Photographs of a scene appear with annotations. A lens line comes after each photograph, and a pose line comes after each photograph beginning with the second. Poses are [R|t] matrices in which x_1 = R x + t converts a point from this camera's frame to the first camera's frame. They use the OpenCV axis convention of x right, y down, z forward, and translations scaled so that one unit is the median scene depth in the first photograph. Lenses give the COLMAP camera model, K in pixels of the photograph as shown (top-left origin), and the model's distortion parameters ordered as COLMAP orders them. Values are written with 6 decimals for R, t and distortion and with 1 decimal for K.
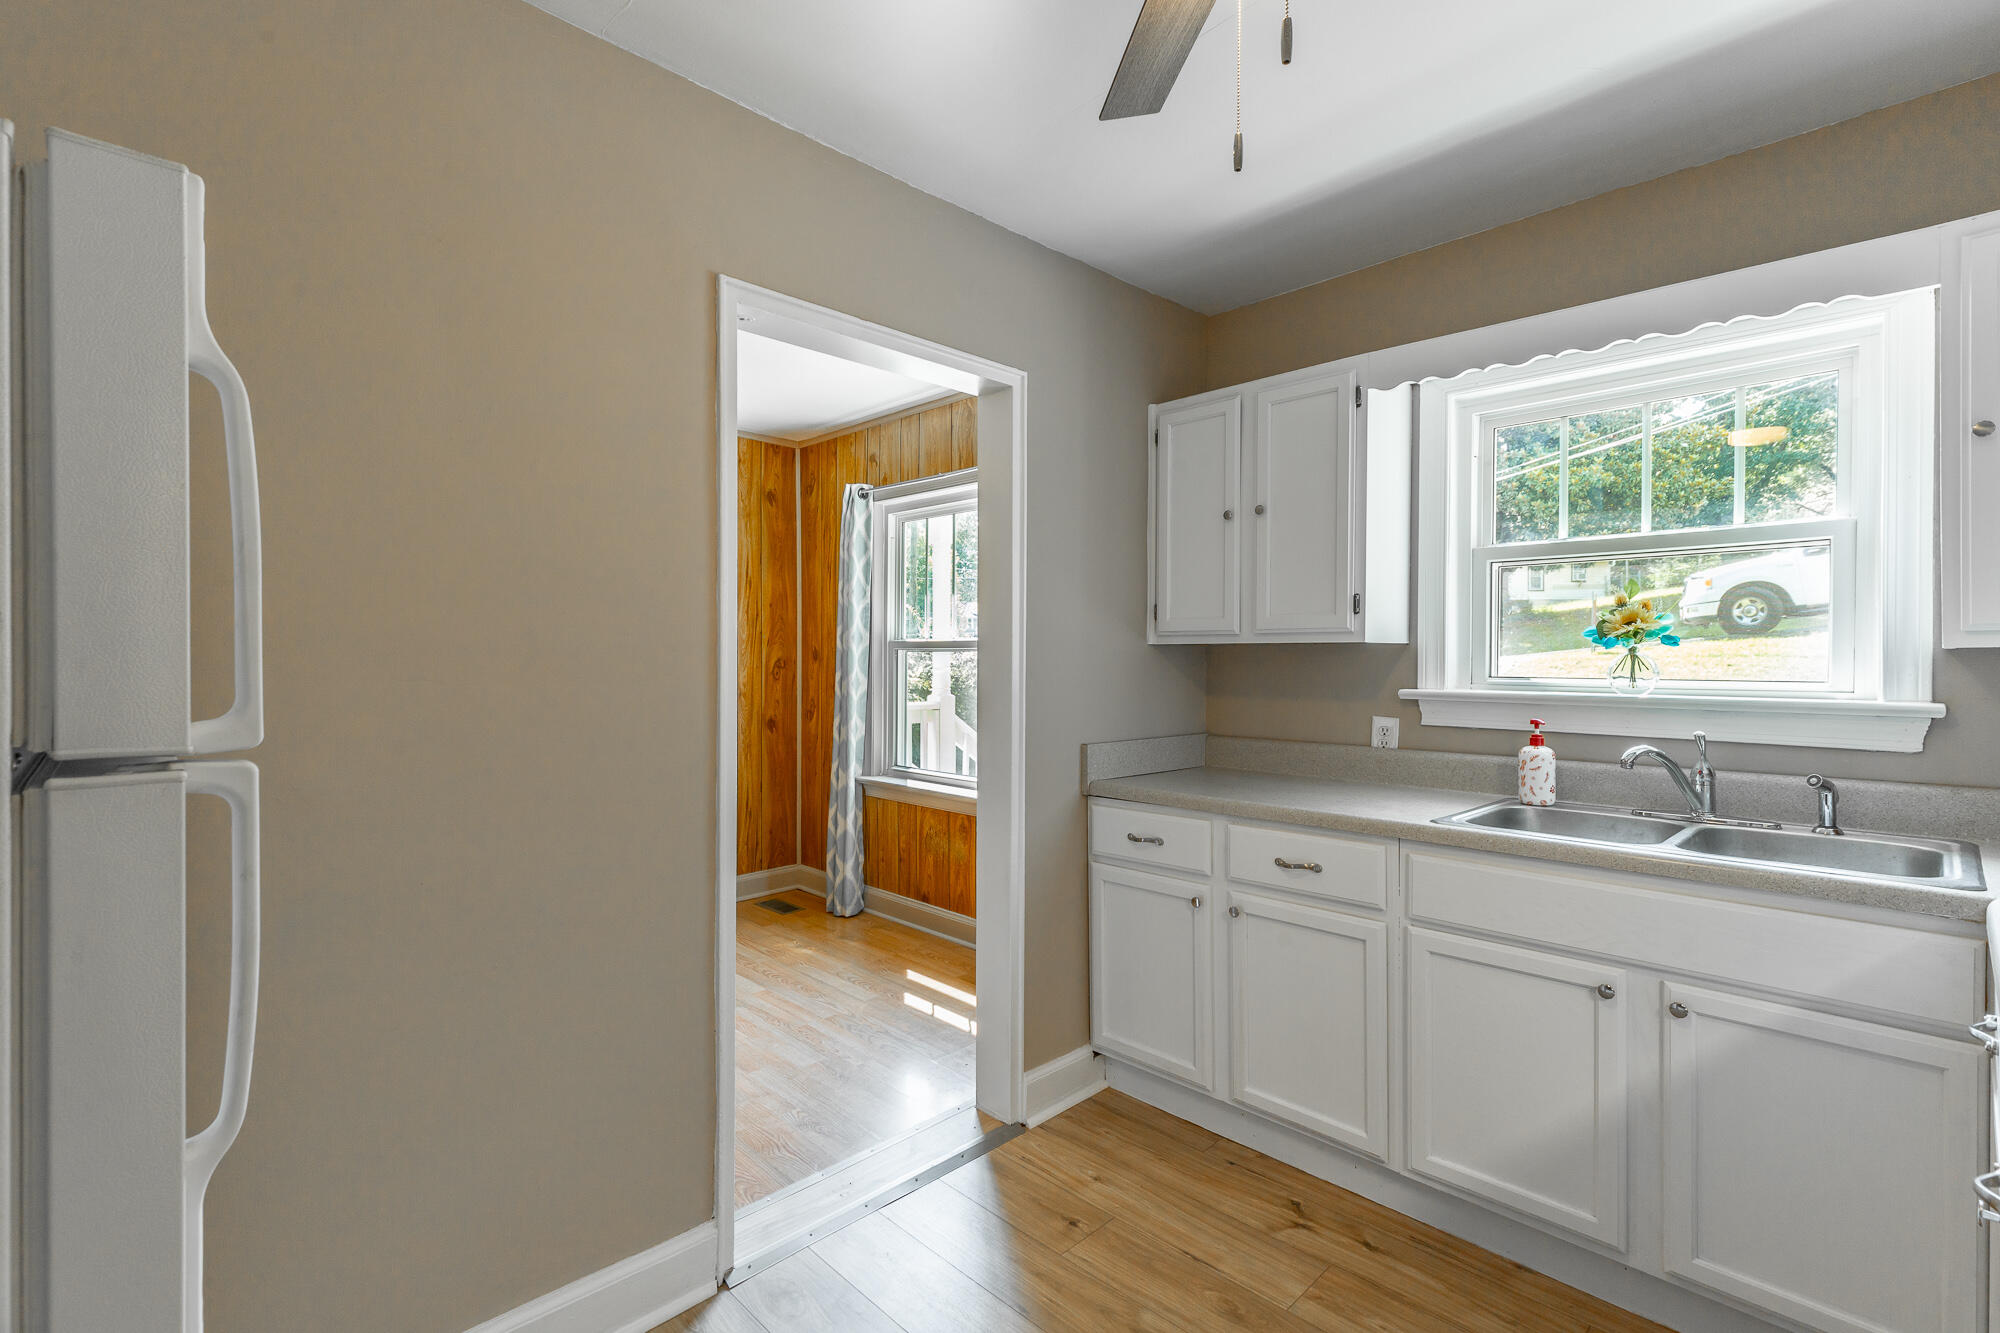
lens RADIAL K [[906.2, 0, 1012.6], [0, 906.2, 670.4], [0, 0, 1]] dist [0.004599, 0.000389]
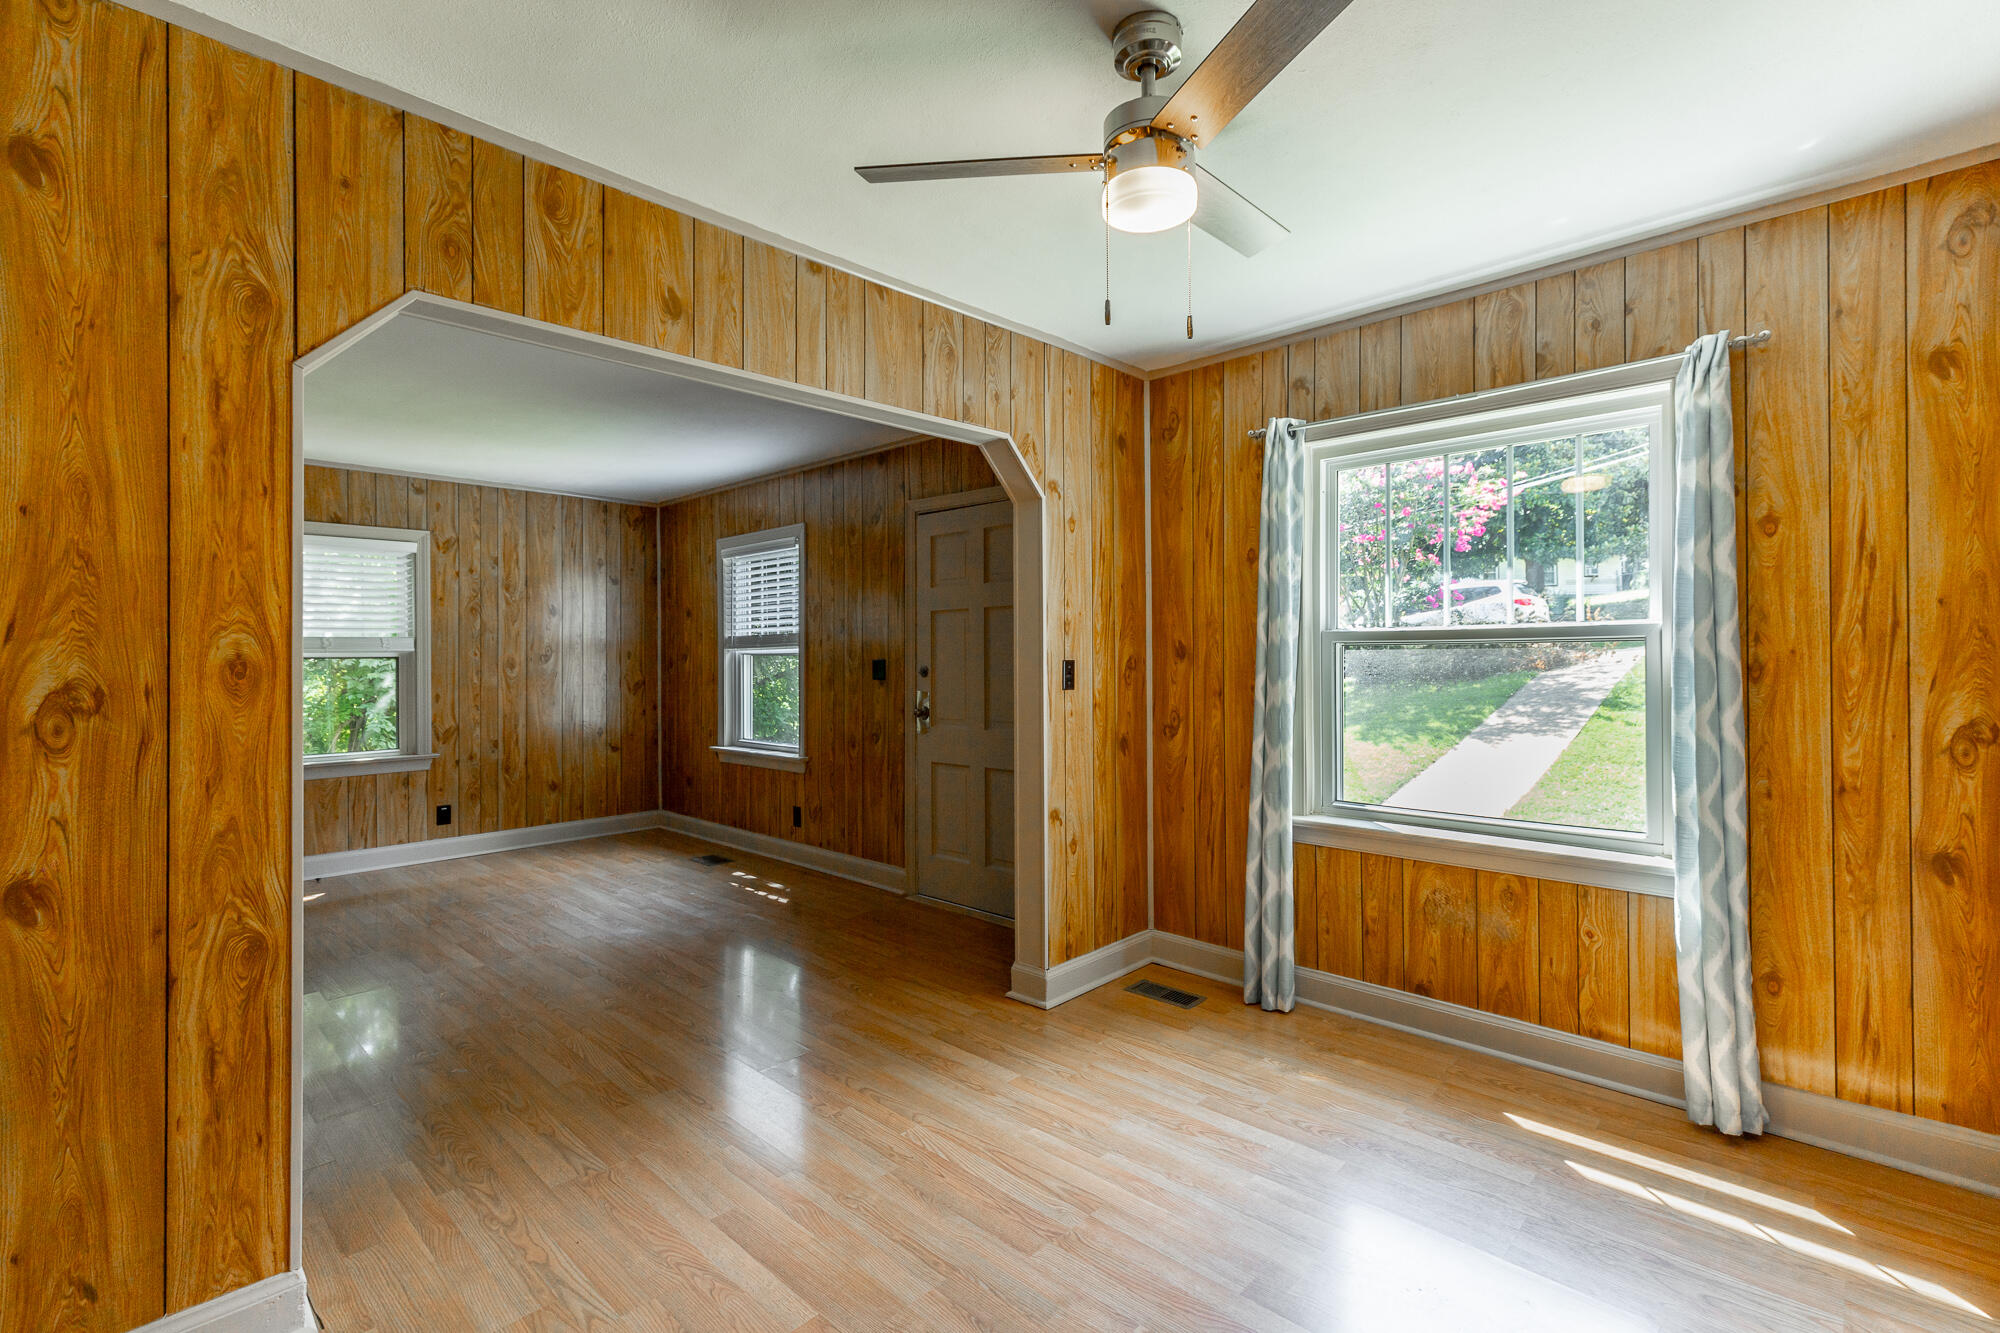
lens RADIAL K [[906.9, 0, 1011.3], [0, 906.9, 655.9], [0, 0, 1]] dist [0.006003, -0.000016]
pose [[0.999498, -0.008225, 0.030603, -0.416884], [0.008732, 0.999826, -0.016474, -0.002571], [-0.030462, 0.016733, 0.999396, 0.274128]]
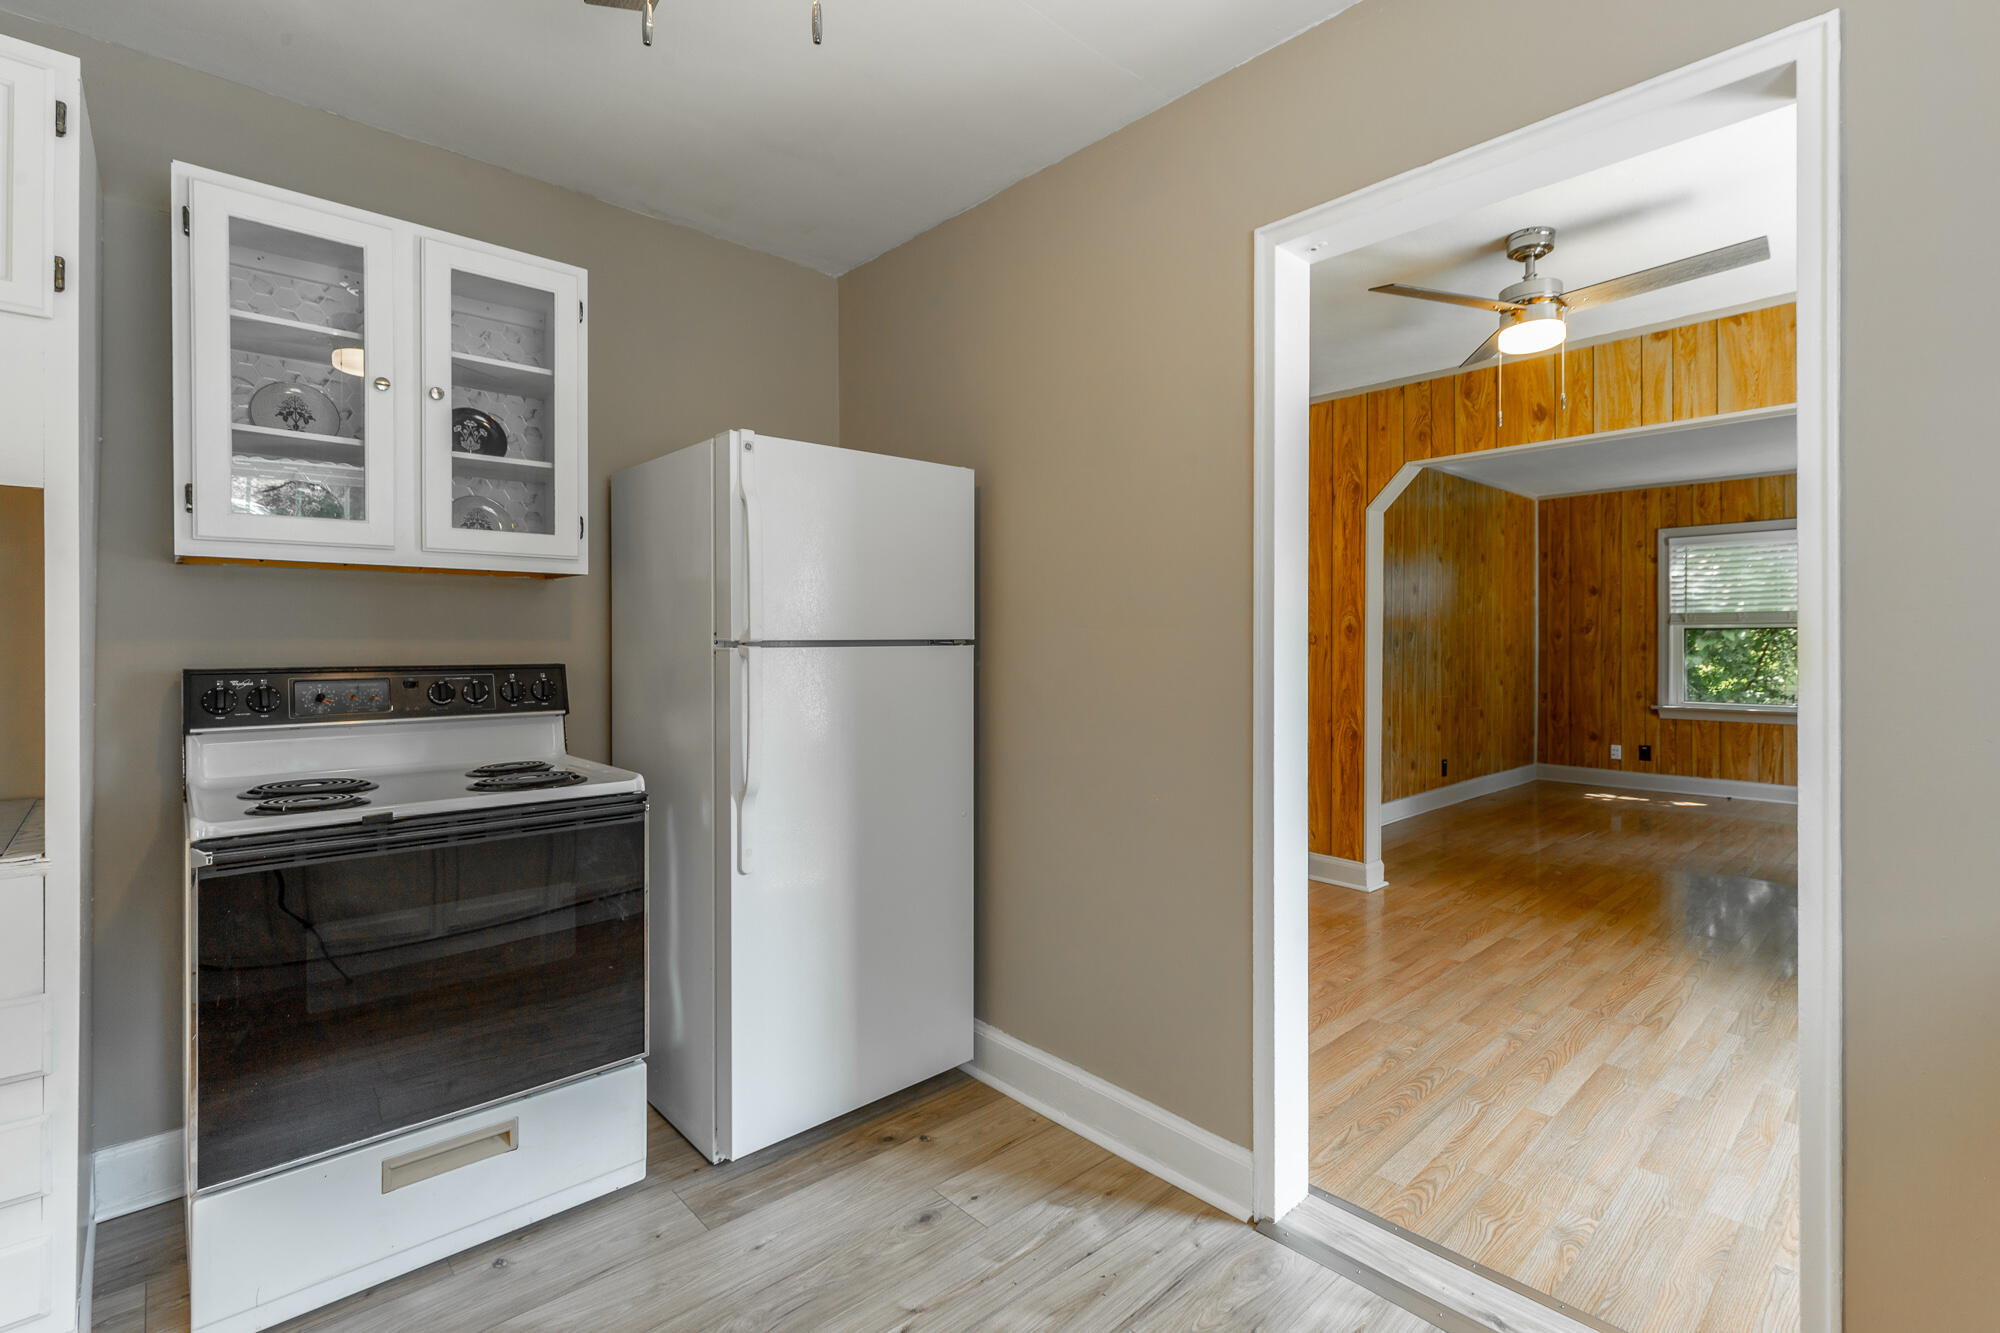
lens RADIAL K [[908.9, 0, 1007.3], [0, 908.9, 645.6], [0, 0, 1]] dist [0.000673, -0.000224]
pose [[-0.036755, 0.003164, -0.999319, 0.303546], [-0.014041, 0.999895, 0.003682, 0.013881], [0.999226, 0.014166, -0.036706, 0.320168]]
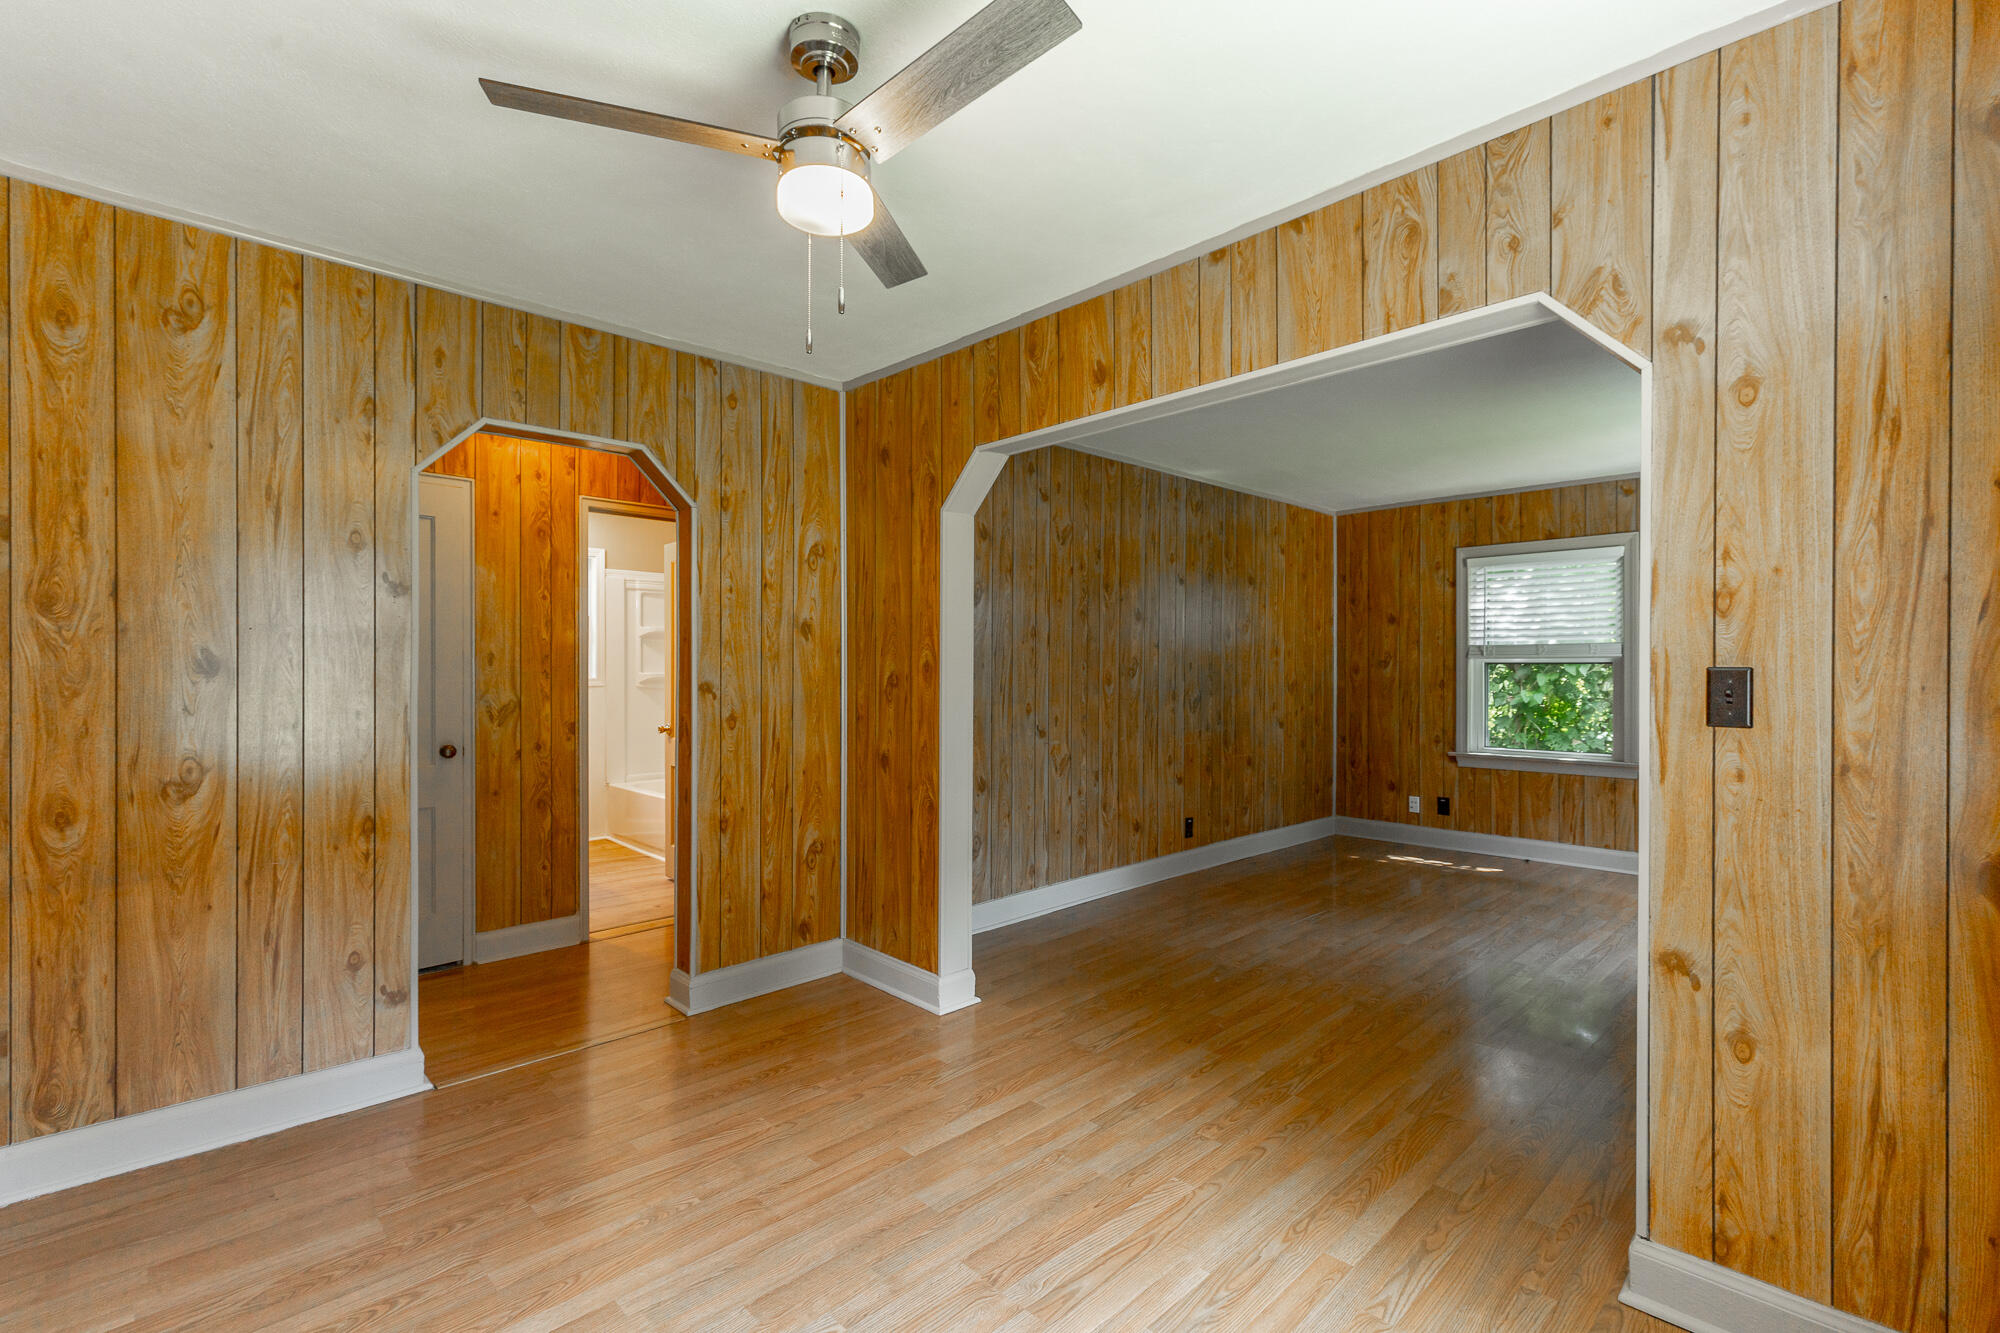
lens RADIAL K [[902.4, 0, 1009.1], [0, 902.4, 672.5], [0, 0, 1]] dist [0.003831, -0.000197]
pose [[-0.008947, 0.002898, -0.999956, 0.041892], [-0.015765, 0.999871, 0.003039, -0.005666], [0.999836, 0.015791, -0.008901, 0.744007]]
